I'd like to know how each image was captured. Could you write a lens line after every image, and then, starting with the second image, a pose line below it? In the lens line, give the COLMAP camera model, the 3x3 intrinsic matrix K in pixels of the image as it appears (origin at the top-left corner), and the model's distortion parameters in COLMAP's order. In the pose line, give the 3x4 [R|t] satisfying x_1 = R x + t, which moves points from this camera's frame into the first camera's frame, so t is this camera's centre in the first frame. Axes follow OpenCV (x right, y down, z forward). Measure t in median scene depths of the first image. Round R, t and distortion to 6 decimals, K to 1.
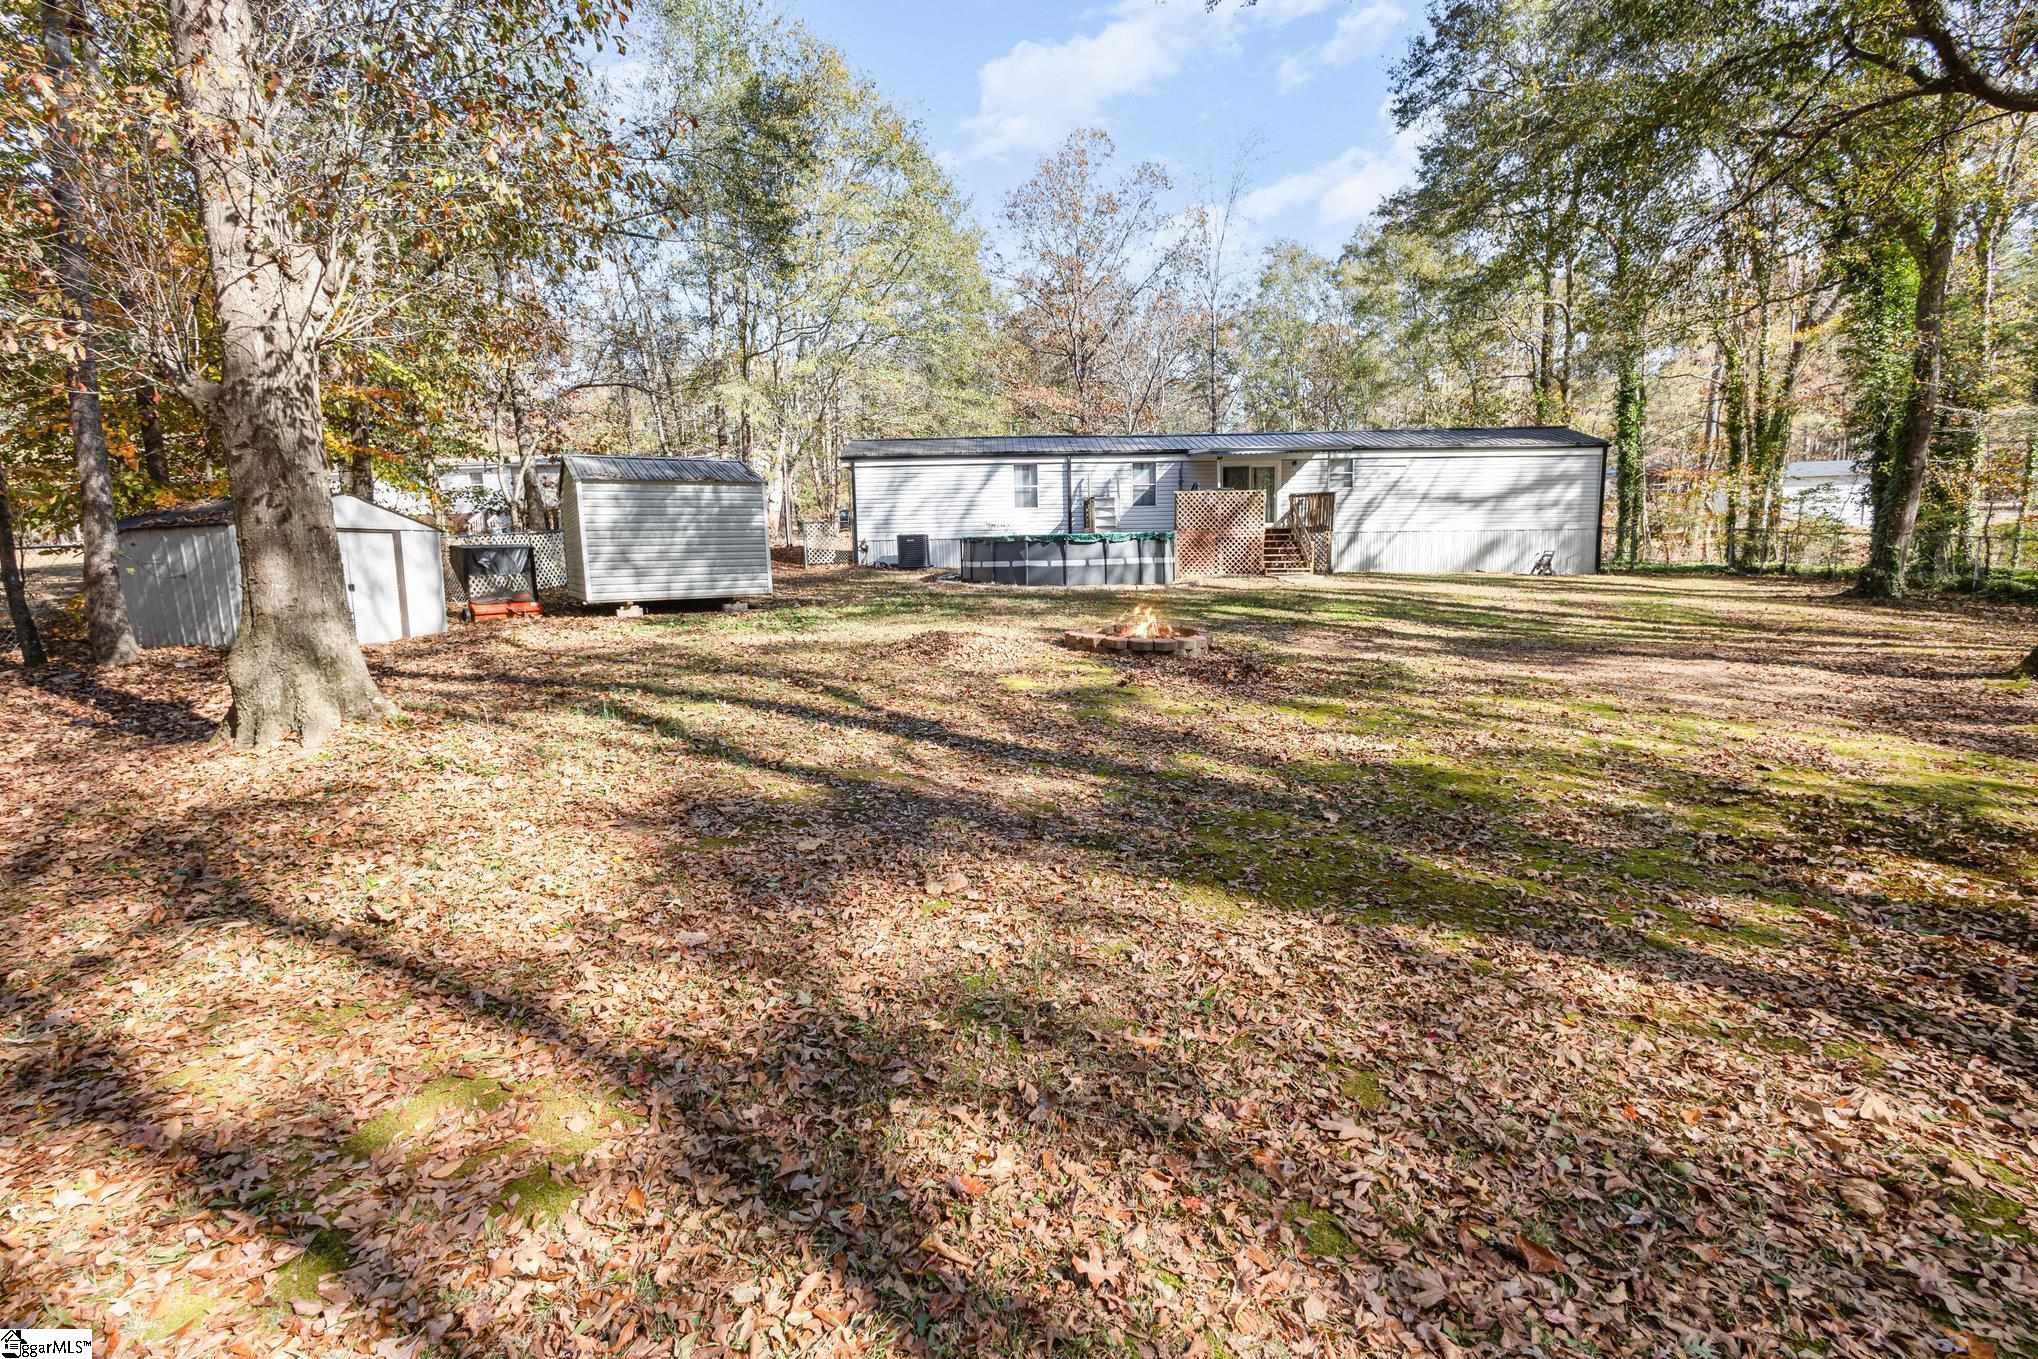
lens RADIAL K [[967.2, 0, 1013.2], [0, 967.2, 676.5], [0, 0, 1]] dist [0.007701, -0.001436]
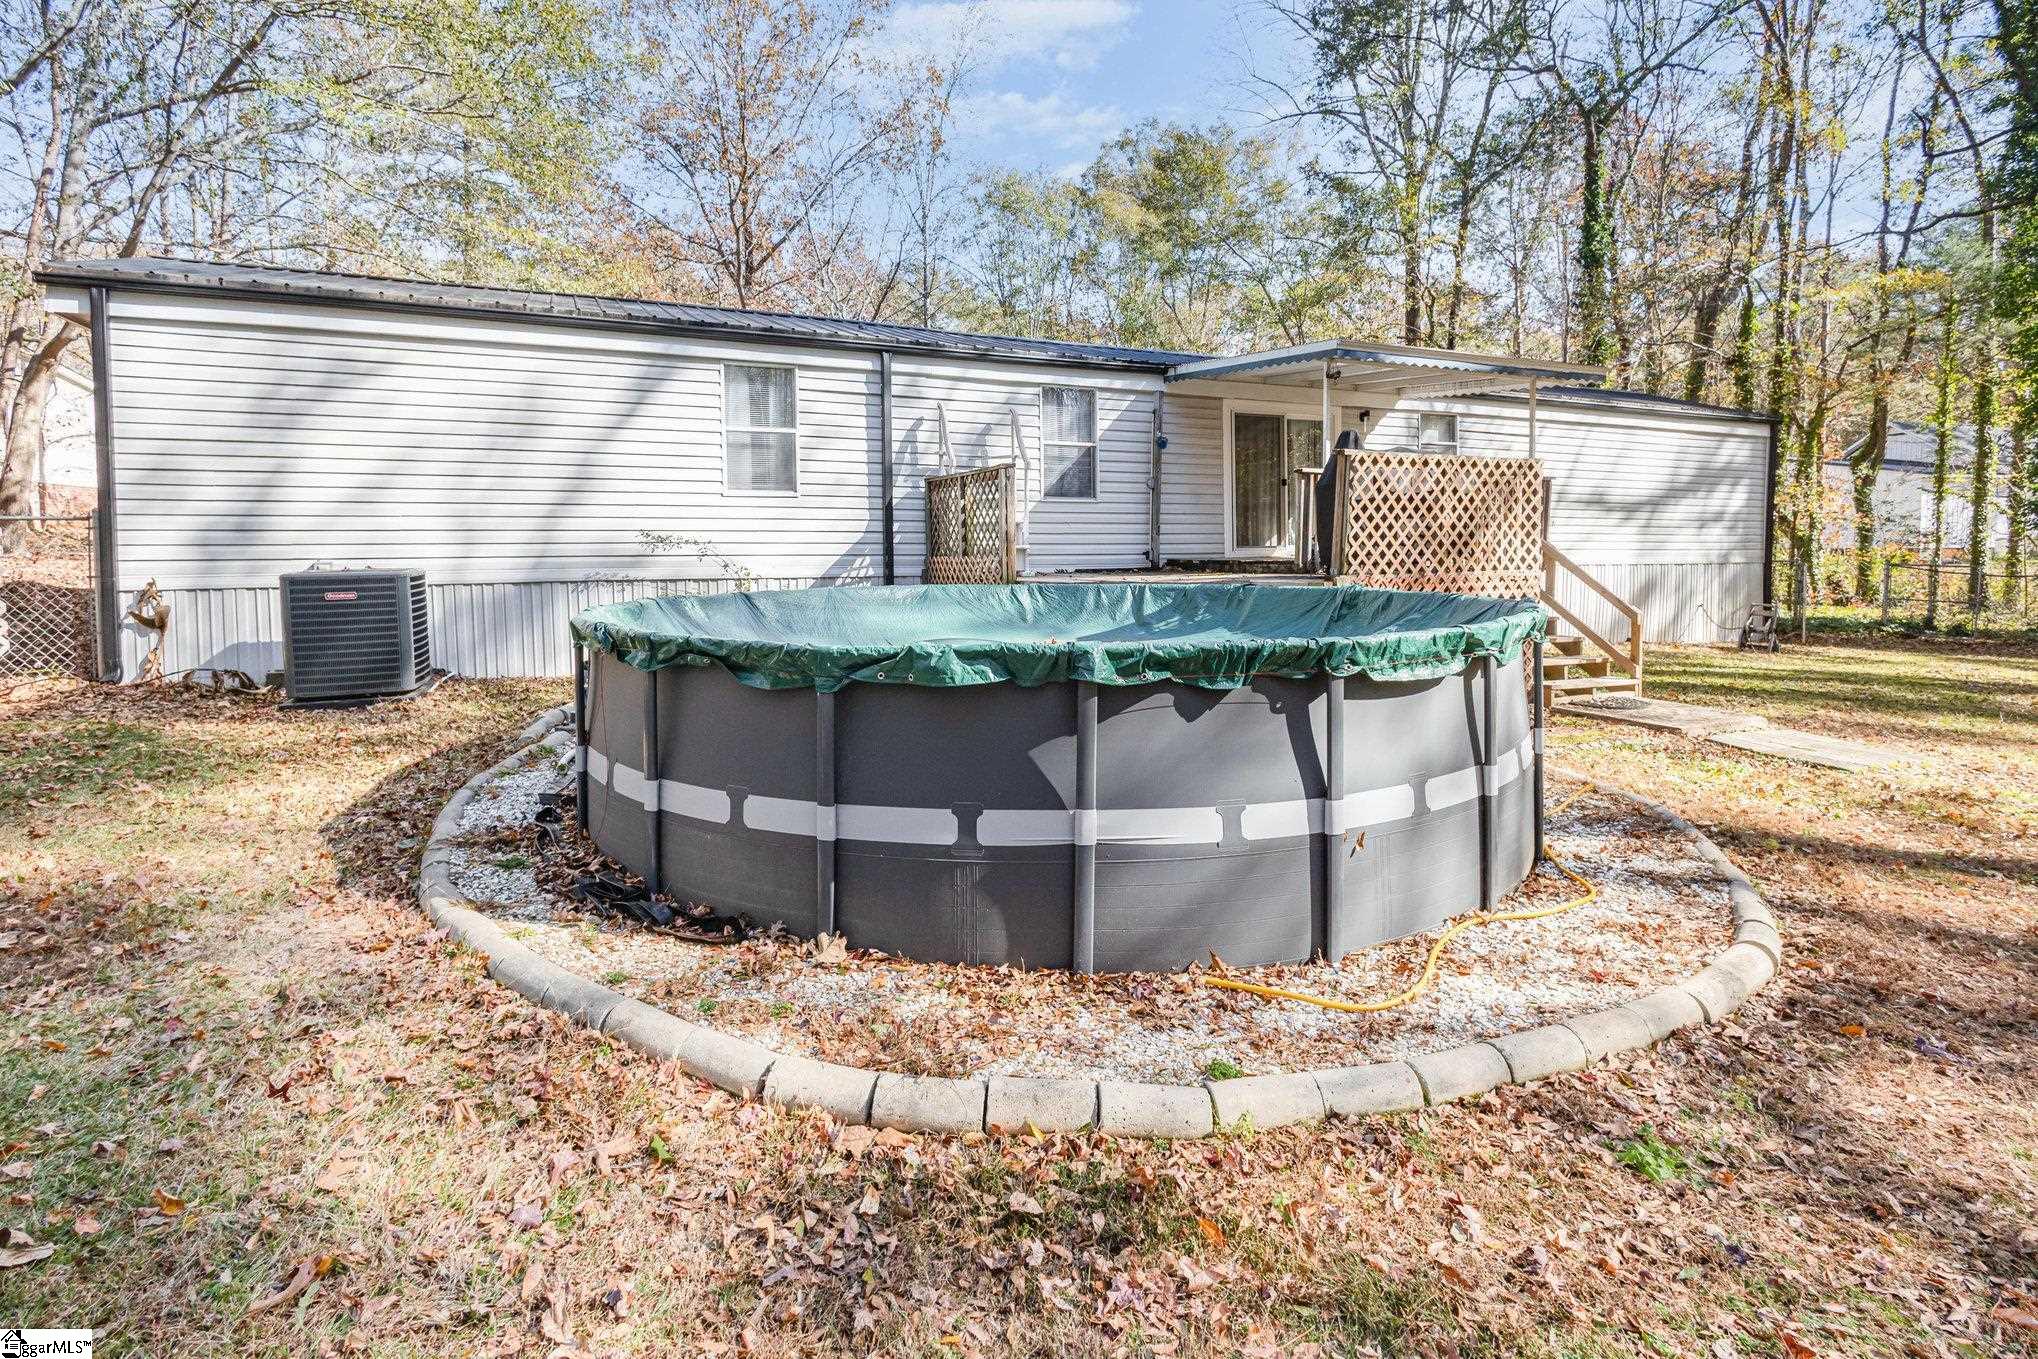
lens RADIAL K [[967.2, 0, 1026.9], [0, 967.2, 582.8], [0, 0, 1]] dist [0.007701, -0.001436]
pose [[0.908590, -0.004916, 0.417659, -0.044580], [0.044842, 0.995300, -0.085836, -0.109597], [-0.415274, 0.096719, 0.904540, 0.660156]]
